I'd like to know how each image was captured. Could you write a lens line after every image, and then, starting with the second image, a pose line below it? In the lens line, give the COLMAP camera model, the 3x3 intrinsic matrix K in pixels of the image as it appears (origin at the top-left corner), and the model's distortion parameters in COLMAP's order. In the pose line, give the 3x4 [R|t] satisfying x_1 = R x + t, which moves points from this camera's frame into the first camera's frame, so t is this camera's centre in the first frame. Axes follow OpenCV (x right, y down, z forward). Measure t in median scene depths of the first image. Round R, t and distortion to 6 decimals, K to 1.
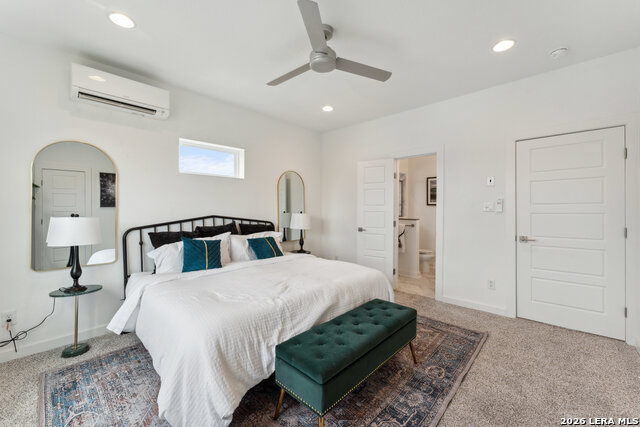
lens RADIAL K [[260.3, 0, 323.6], [0, 260.3, 210.0], [0, 0, 1]] dist [0.002331, -0.000312]
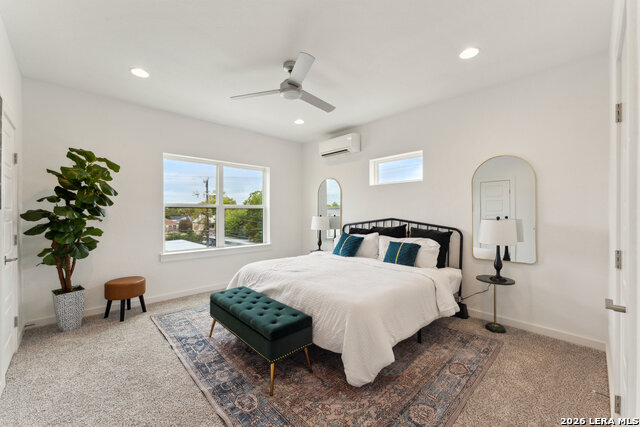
lens RADIAL K [[260.3, 0, 321.9], [0, 260.3, 213.6], [0, 0, 1]] dist [0.002331, -0.000312]
pose [[-0.072850, 0.010735, -0.997285, 1.125848], [0.001869, 0.999942, 0.010627, -0.017240], [0.997341, -0.001090, -0.072866, 1.162058]]
